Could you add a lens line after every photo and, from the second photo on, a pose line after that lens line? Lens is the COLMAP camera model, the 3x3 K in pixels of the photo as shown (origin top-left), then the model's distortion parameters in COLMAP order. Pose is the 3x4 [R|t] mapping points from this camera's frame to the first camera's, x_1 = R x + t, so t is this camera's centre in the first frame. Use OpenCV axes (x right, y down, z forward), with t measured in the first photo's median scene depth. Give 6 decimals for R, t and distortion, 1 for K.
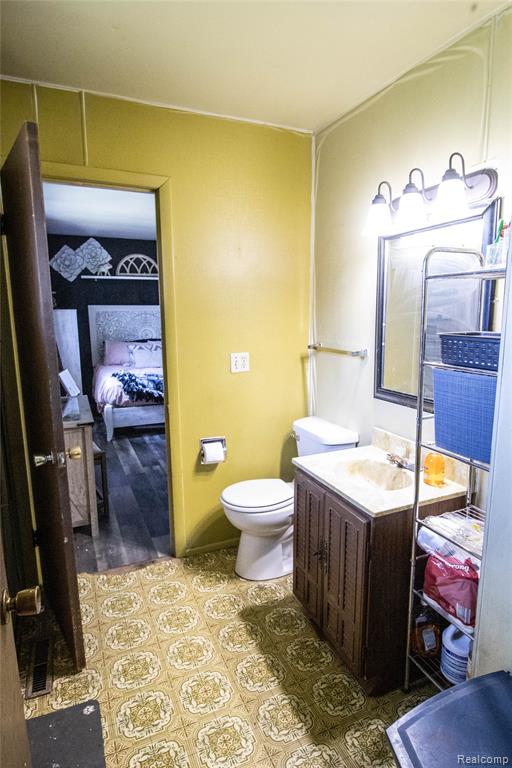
lens RADIAL K [[429.5, 0, 258.6], [0, 429.5, 383.5], [0, 0, 1]] dist [-0.008589, -0.000370]
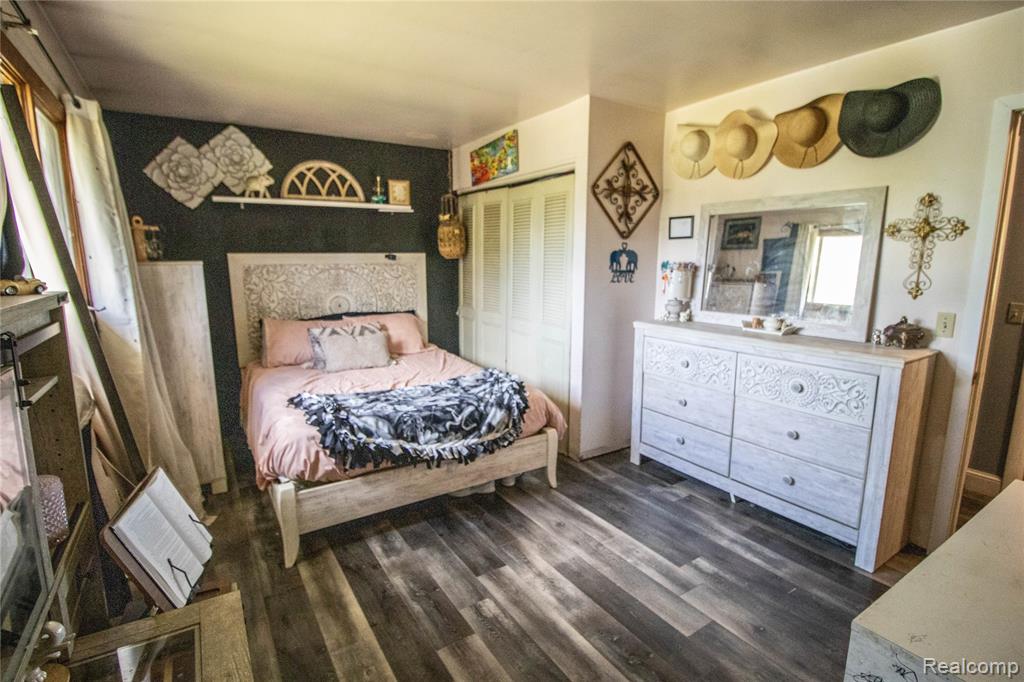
lens RADIAL K [[493.1, 0, 507.3], [0, 493.1, 340.8], [0, 0, 1]] dist [-0.012480, -0.003567]
pose [[0.989966, -0.029509, 0.138187, -0.147622], [0.030777, 0.999501, -0.007046, -0.061663], [-0.137910, 0.011228, 0.990381, 0.365251]]
